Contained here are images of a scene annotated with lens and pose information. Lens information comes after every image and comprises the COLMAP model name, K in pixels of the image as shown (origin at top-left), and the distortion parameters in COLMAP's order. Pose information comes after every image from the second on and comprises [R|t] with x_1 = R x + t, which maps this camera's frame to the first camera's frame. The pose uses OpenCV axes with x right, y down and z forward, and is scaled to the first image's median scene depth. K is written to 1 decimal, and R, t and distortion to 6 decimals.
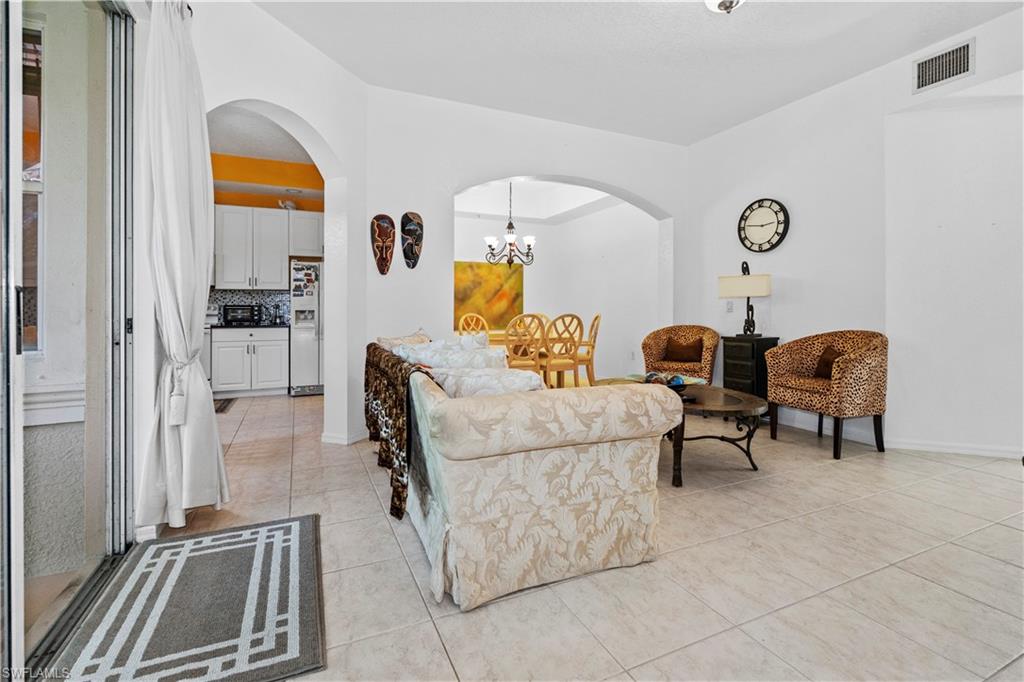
lens RADIAL K [[467.9, 0, 510.5], [0, 467.9, 310.0], [0, 0, 1]] dist [-0.001569, -0.000057]
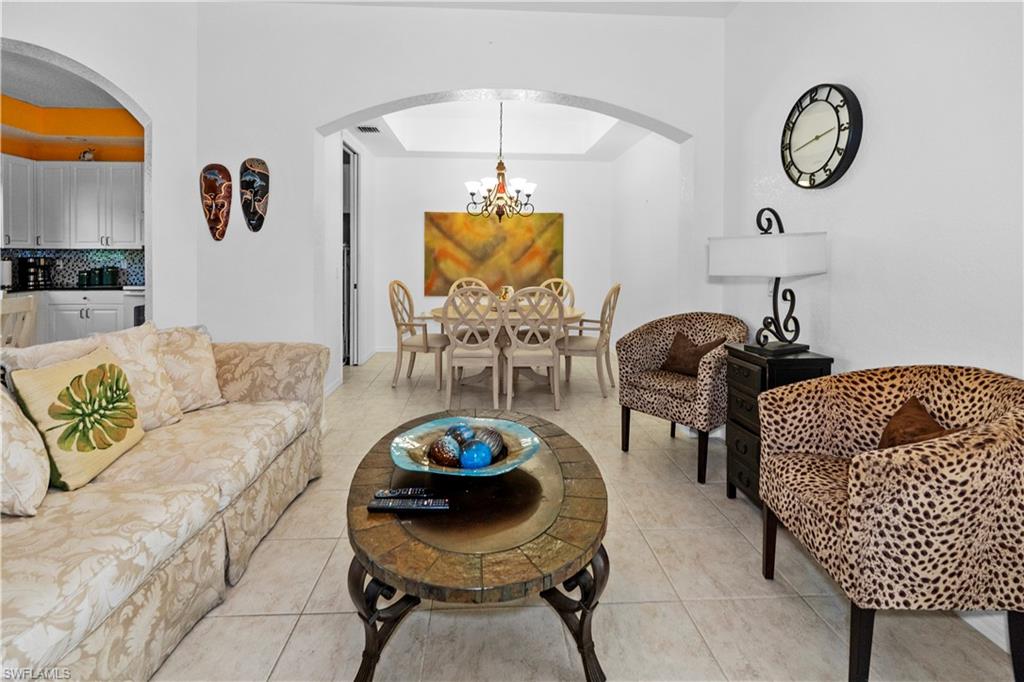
lens RADIAL K [[479.5, 0, 507.2], [0, 479.5, 258.1], [0, 0, 1]] dist [-0.000921, -0.000226]
pose [[0.926968, 0.008618, -0.375041, 0.426605], [-0.007064, 0.999960, 0.005518, -0.047074], [0.375074, -0.002466, 0.926992, 0.380705]]
